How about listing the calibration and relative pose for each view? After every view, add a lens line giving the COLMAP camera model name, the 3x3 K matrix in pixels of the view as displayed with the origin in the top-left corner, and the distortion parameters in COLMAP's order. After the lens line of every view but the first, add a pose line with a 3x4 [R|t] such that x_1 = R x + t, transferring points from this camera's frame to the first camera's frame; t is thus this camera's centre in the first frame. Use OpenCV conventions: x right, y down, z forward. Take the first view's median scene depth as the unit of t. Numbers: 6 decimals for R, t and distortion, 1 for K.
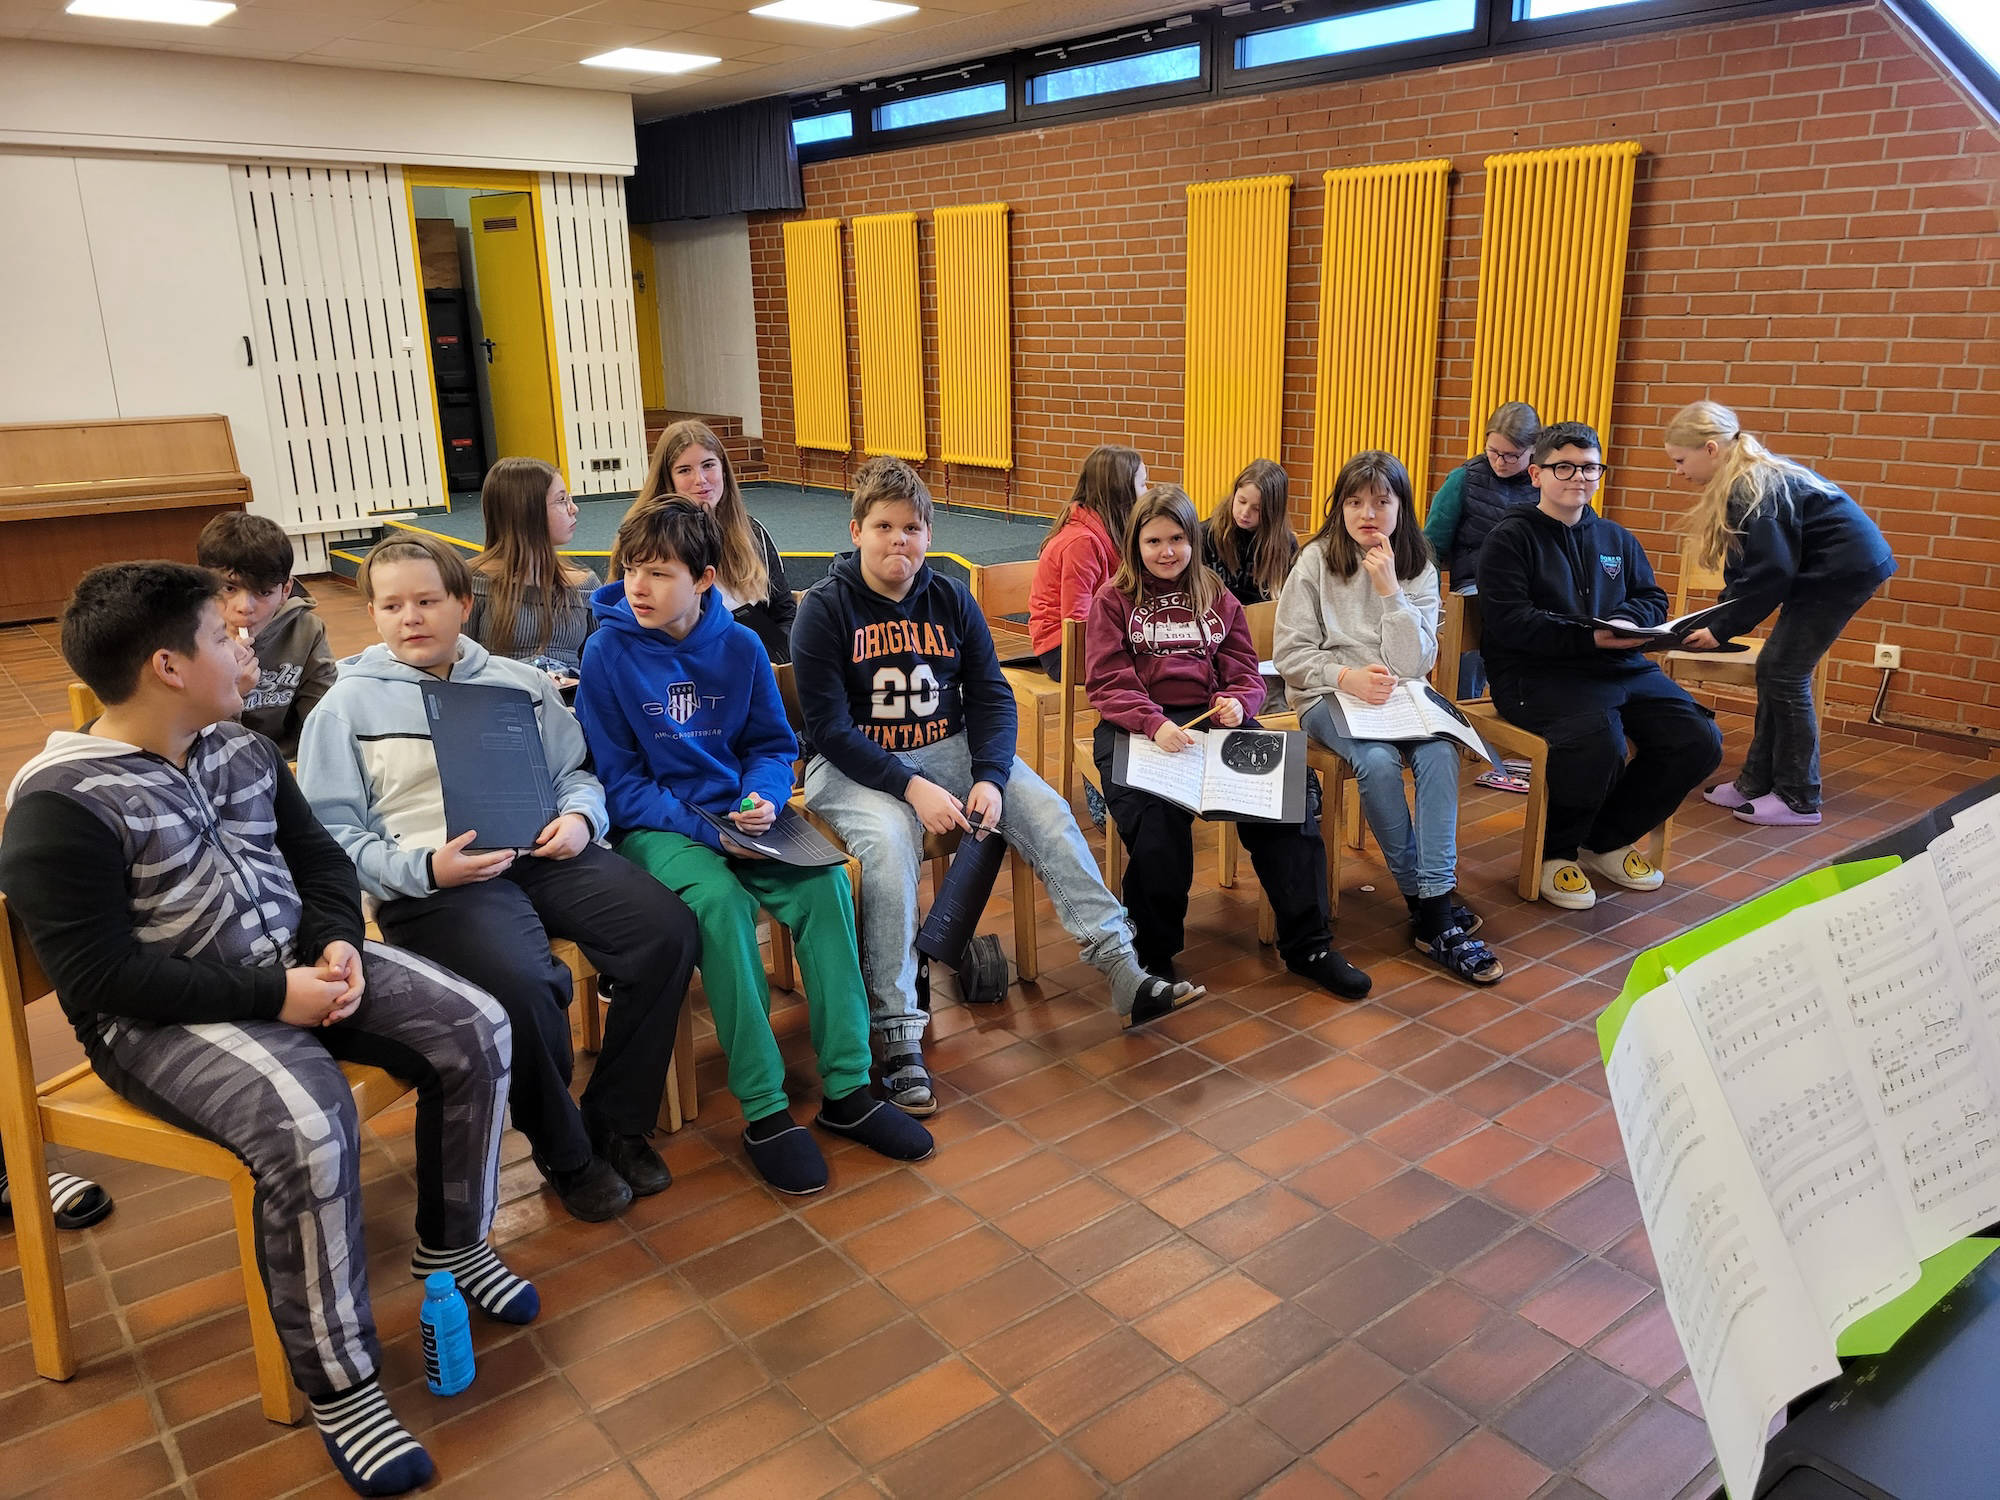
lens RADIAL K [[1519.3, 0, 1014.8], [0, 1519.3, 725.1], [0, 0, 1]] dist [0.065525, -0.060048]
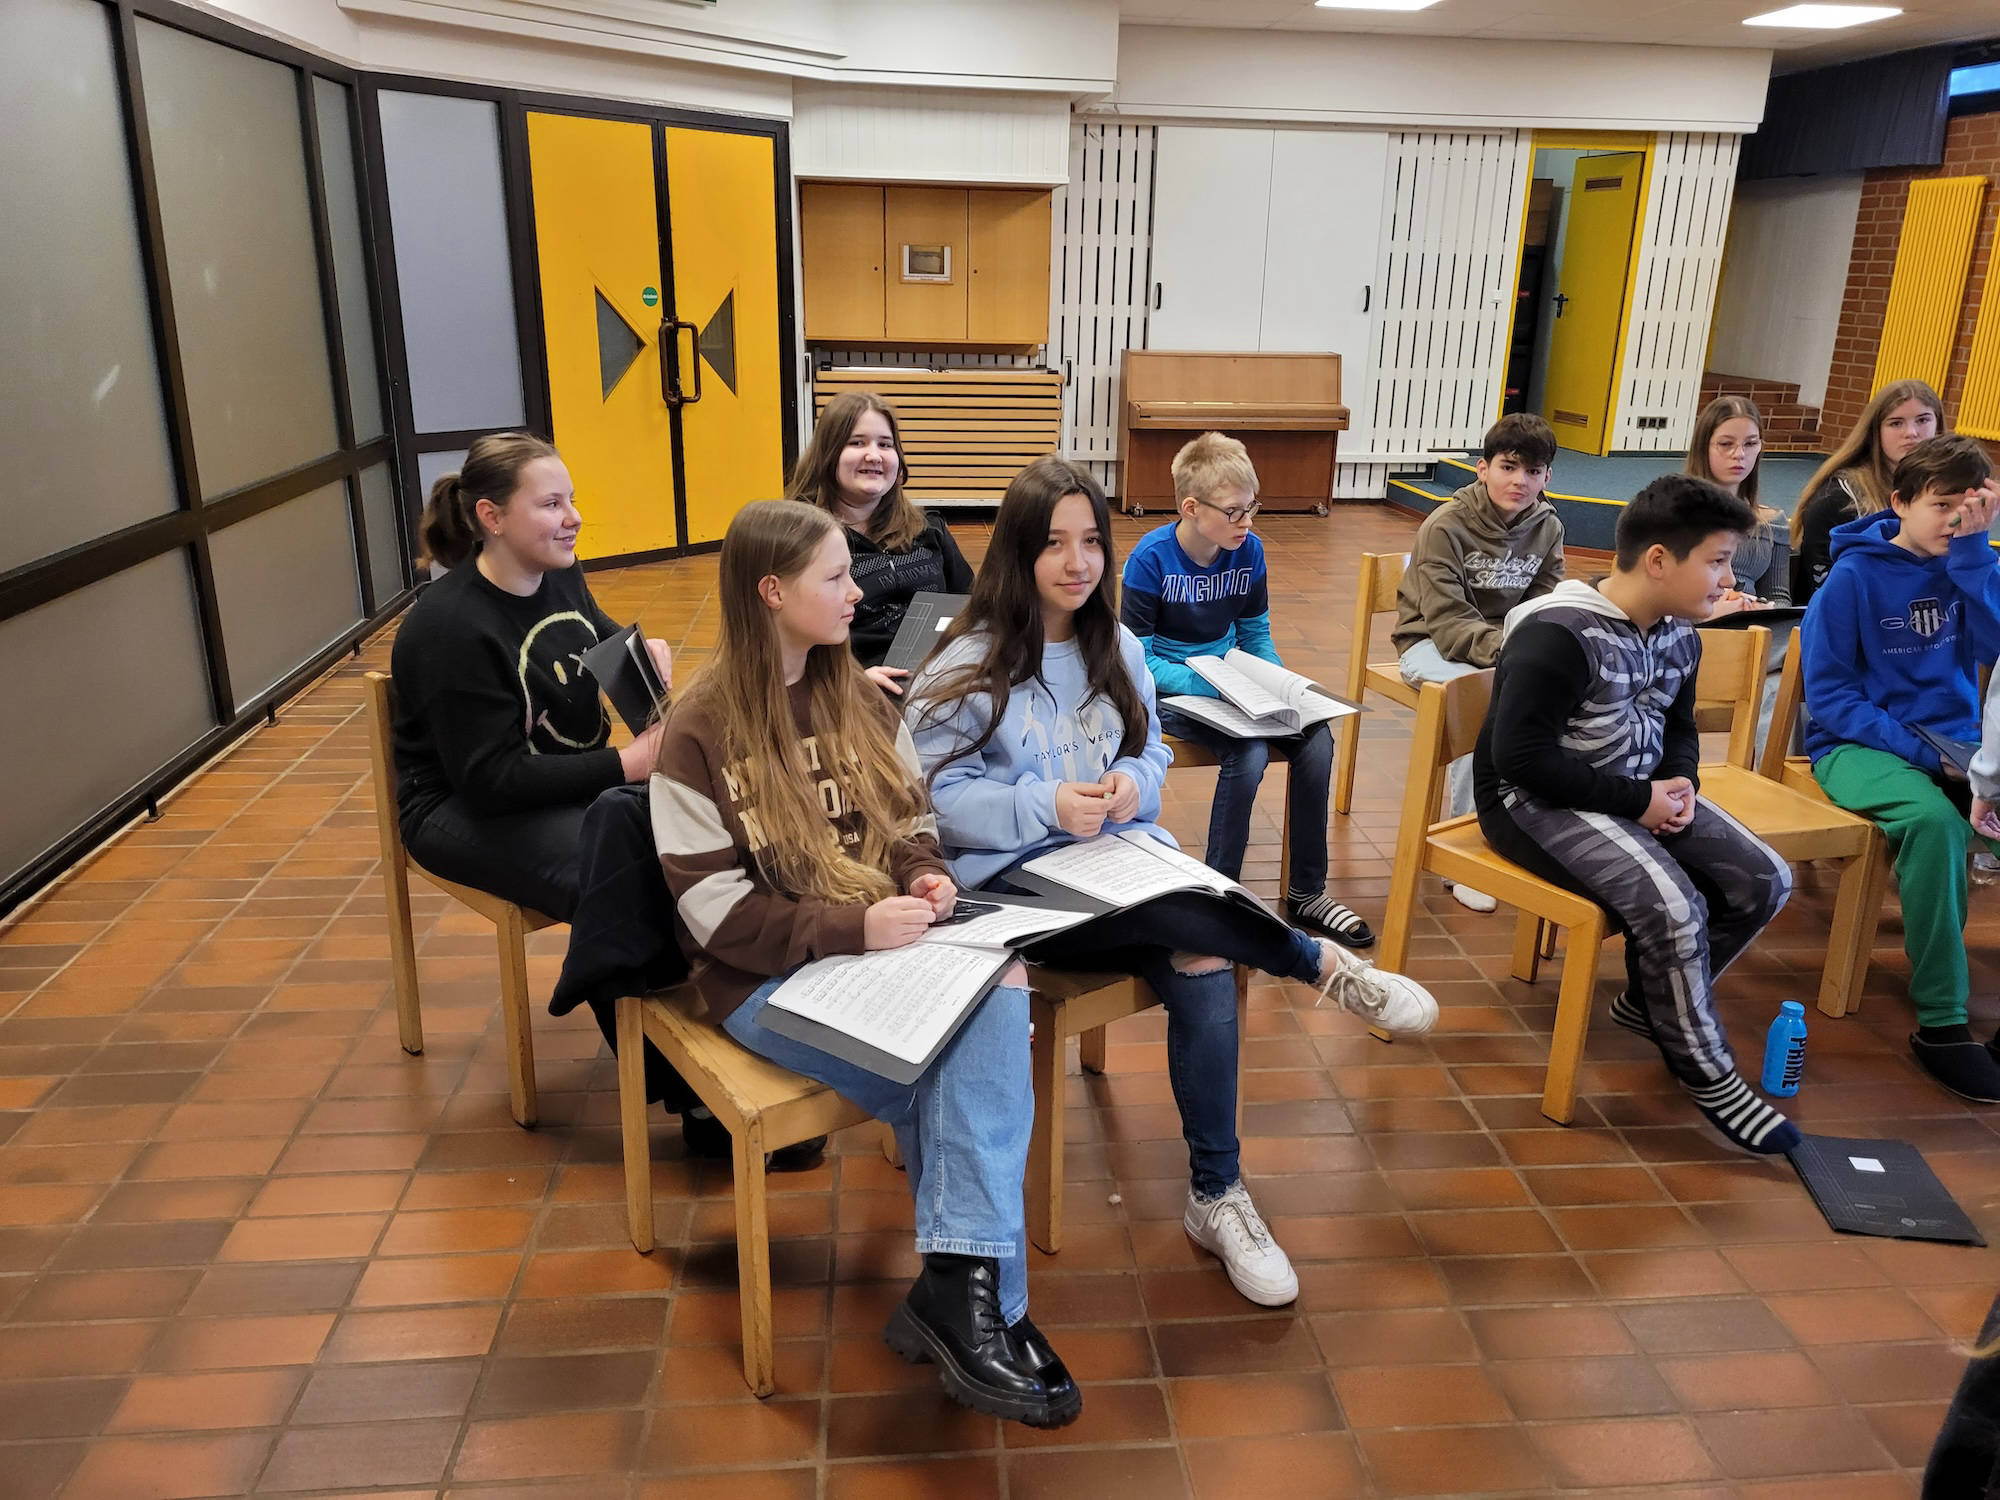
lens RADIAL K [[1510.3, 0, 1000.0], [0, 1510.3, 750.0], [0, 0, 1]] dist [0.062705, -0.054404]
pose [[0.837954, 0.196081, -0.509299, -0.074937], [-0.175756, 0.980465, 0.088308, 0.031588], [0.516665, 0.015515, 0.856047, -0.096754]]
